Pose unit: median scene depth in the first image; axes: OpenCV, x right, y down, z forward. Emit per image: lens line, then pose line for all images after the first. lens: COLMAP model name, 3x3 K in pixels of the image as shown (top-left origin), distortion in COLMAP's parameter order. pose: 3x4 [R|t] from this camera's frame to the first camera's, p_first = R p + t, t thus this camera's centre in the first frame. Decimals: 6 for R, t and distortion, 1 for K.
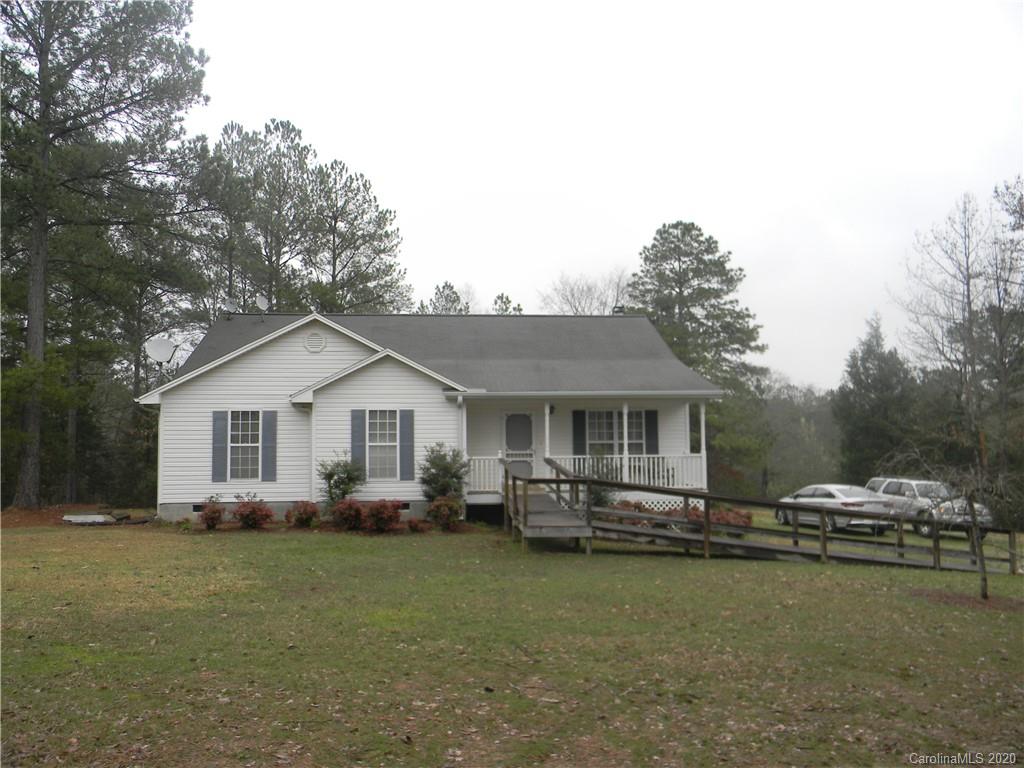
lens RADIAL K [[823.3, 0, 511.1], [0, 823.3, 391.3], [0, 0, 1]] dist [0.011375, -0.028602]
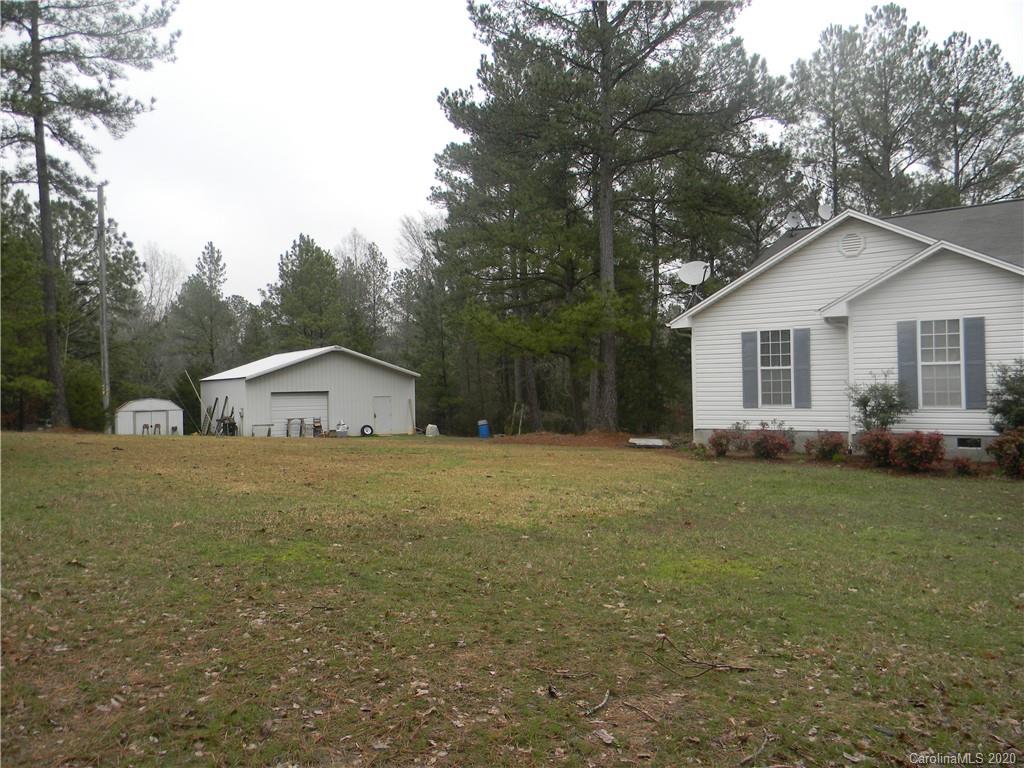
lens RADIAL K [[823.3, 0, 504.1], [0, 823.3, 380.8], [0, 0, 1]] dist [0.011375, -0.028602]
pose [[0.706035, -0.009939, -0.708107, 0.099572], [0.054098, 0.997737, 0.039936, 0.024945], [0.706108, -0.066503, 0.704975, 0.138403]]
